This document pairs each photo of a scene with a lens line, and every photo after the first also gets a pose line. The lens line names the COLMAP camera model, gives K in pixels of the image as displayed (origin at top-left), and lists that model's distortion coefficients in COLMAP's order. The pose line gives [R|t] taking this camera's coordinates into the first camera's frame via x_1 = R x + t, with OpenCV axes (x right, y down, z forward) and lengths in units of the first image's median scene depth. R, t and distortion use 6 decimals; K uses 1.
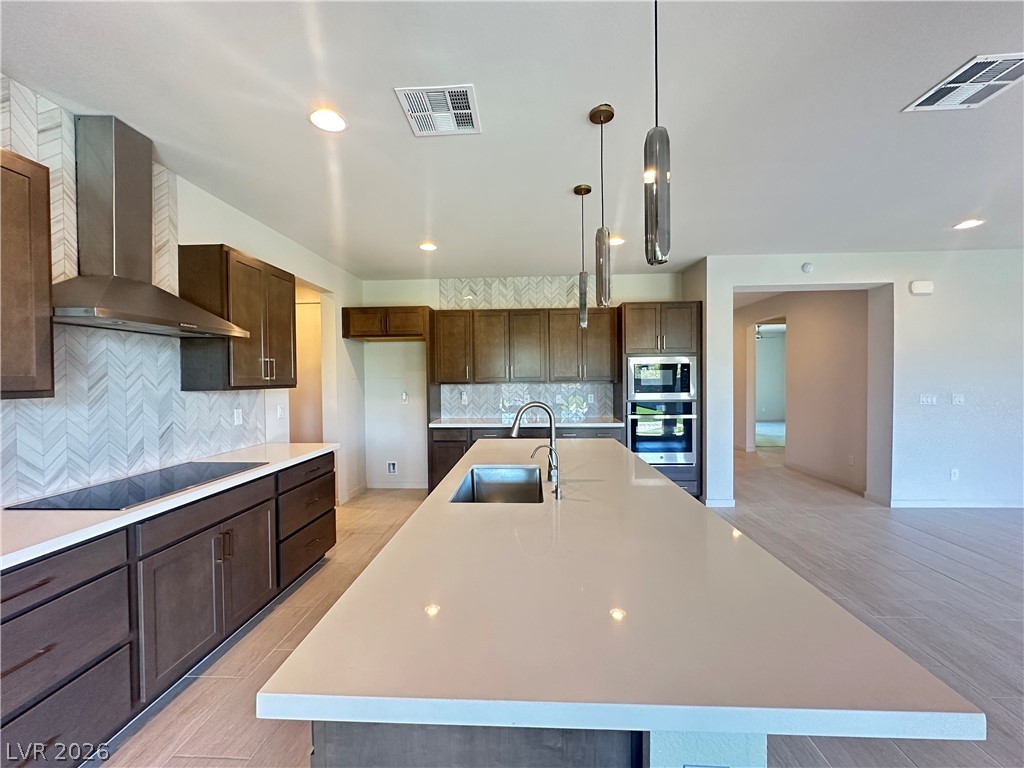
lens RADIAL K [[408.8, 0, 507.2], [0, 408.8, 383.5], [0, 0, 1]] dist [-0.001950, 0.000969]
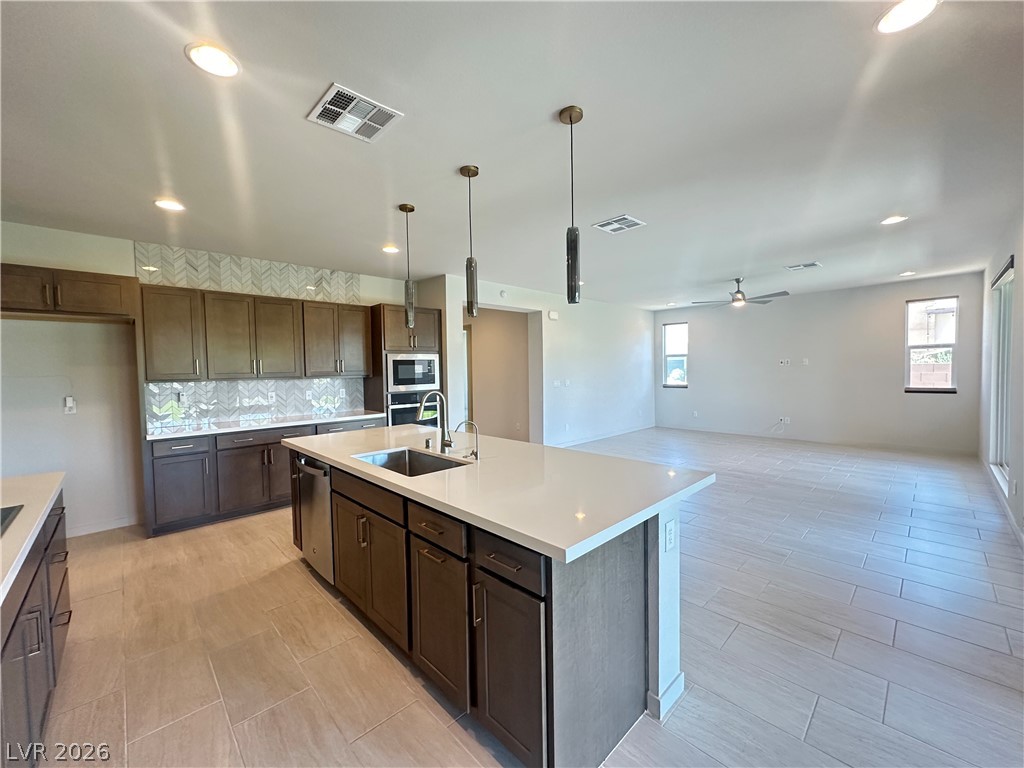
lens RADIAL K [[408.8, 0, 511.2], [0, 408.8, 383.1], [0, 0, 1]] dist [-0.001950, 0.000969]
pose [[0.685651, -0.027844, 0.727398, -0.280144], [0.021706, 0.999606, 0.017804, 0.003436], [-0.727607, 0.003581, 0.685985, -0.002296]]
